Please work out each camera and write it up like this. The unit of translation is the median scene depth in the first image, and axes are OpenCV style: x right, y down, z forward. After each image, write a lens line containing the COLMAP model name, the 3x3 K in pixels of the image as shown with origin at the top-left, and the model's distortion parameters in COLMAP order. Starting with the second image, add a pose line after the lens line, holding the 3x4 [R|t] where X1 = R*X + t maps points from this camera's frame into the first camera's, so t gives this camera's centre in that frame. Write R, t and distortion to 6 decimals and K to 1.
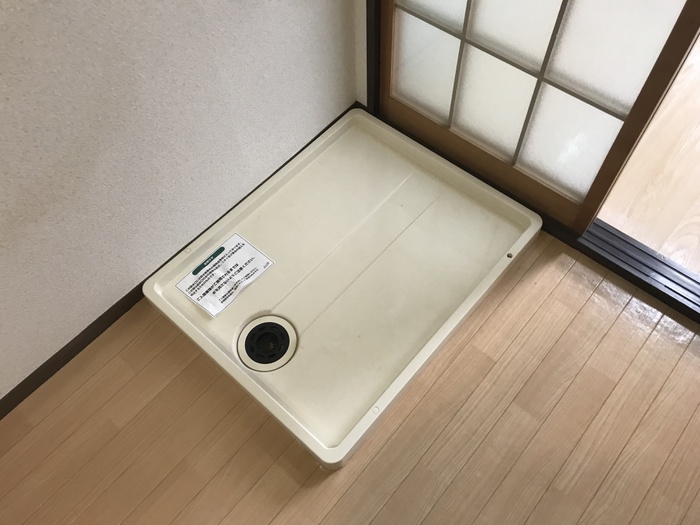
lens RADIAL K [[569.6, 0, 346.1], [0, 569.6, 256.1], [0, 0, 1]] dist [0.038884, -0.011862]
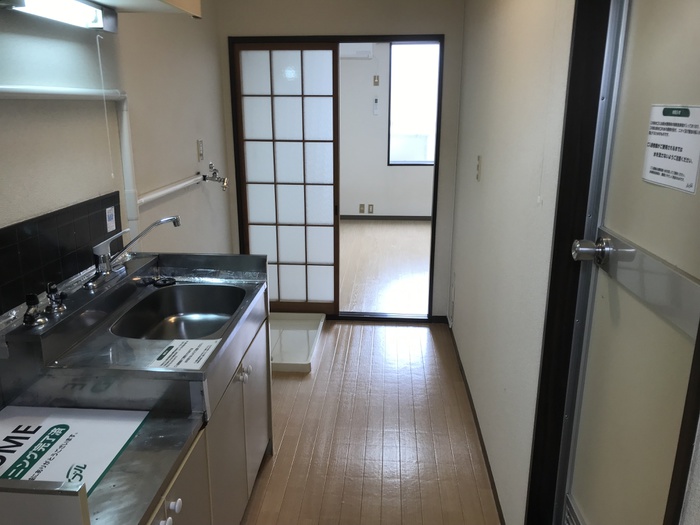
lens RADIAL K [[569.6, 0, 350.1], [0, 569.6, 265.6], [0, 0, 1]] dist [0.038884, -0.011862]
pose [[0.804443, -0.137350, 0.577933, -1.108729], [0.489404, 0.704661, -0.513748, 1.232329], [-0.336684, 0.696124, 0.634078, -0.947889]]
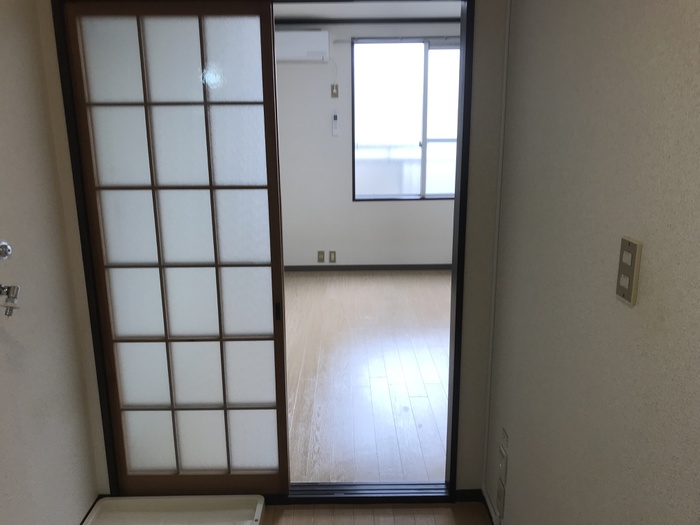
lens RADIAL K [[569.6, 0, 350.6], [0, 569.6, 262.5], [0, 0, 1]] dist [0.038884, -0.011862]
pose [[0.754676, -0.139457, 0.641105, -0.372579], [0.549117, 0.669036, -0.500860, 0.409678], [-0.359074, 0.730029, 0.581484, -0.428131]]
